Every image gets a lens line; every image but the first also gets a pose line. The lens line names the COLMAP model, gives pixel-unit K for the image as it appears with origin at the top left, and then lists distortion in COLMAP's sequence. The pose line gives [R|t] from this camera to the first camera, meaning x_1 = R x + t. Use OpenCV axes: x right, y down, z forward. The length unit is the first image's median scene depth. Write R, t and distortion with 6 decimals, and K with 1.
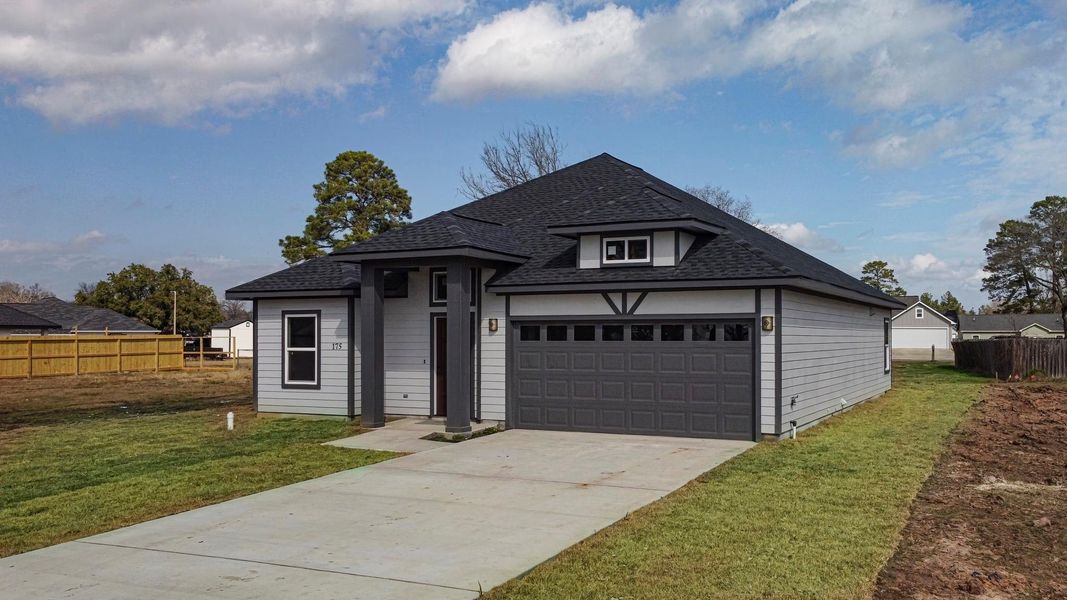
lens RADIAL K [[942.4, 0, 569.4], [0, 942.4, 326.9], [0, 0, 1]] dist [0.017181, 0.019429]
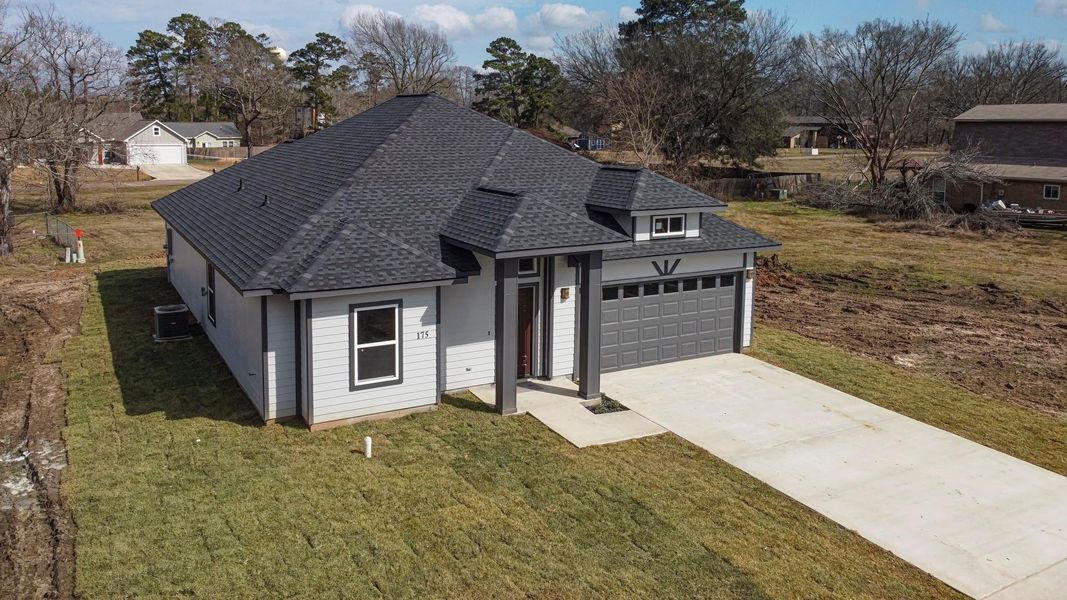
lens RADIAL K [[844.8, 0, 504.8], [0, 844.8, 234.7], [0, 0, 1]] dist [0.032321, 0.018857]
pose [[0.568542, -0.109621, 0.815318, -0.864297], [-0.020557, 0.988880, 0.147291, -0.201206], [-0.822398, -0.100501, 0.559966, 0.466219]]
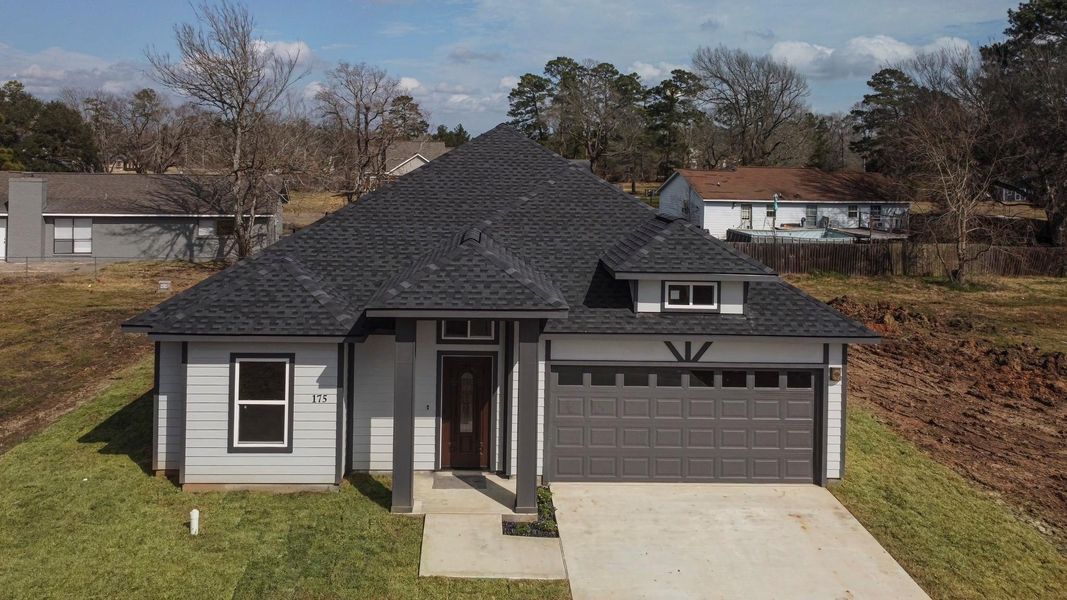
lens RADIAL K [[882.5, 0, 528.2], [0, 882.5, 158.7], [0, 0, 1]] dist [0.011284, -0.011914]
pose [[0.870997, 0.013440, 0.491105, -0.459610], [-0.028522, 0.999323, 0.023236, -0.205273], [-0.490461, -0.034246, 0.870790, 0.256786]]
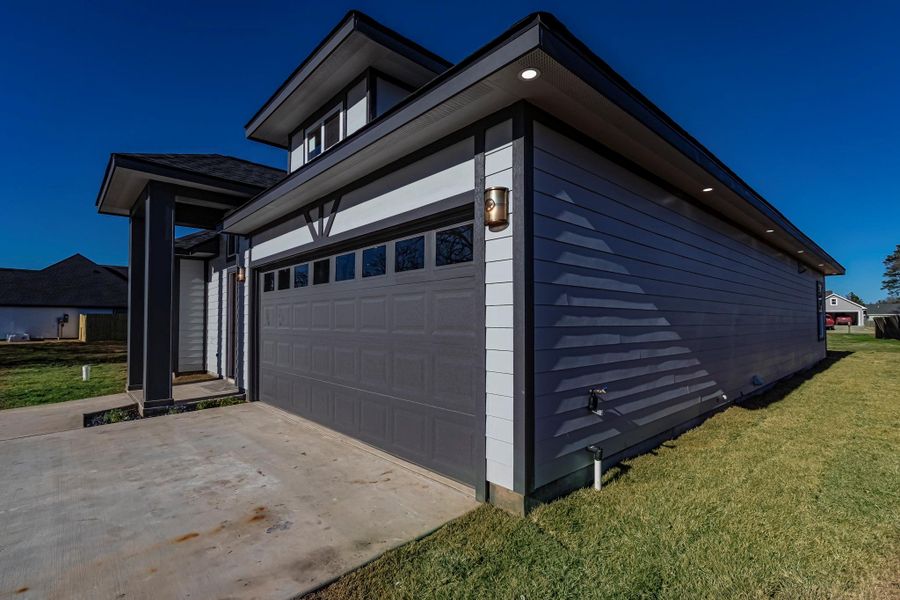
lens RADIAL K [[420.3, 0, 436.8], [0, 420.3, 310.8], [0, 0, 1]] dist [0.016424, 0.000363]
pose [[0.928011, -0.008309, -0.372461, 0.203423], [0.002381, 0.999863, -0.016371, 0.034050], [0.372546, 0.014305, 0.927903, 0.663093]]
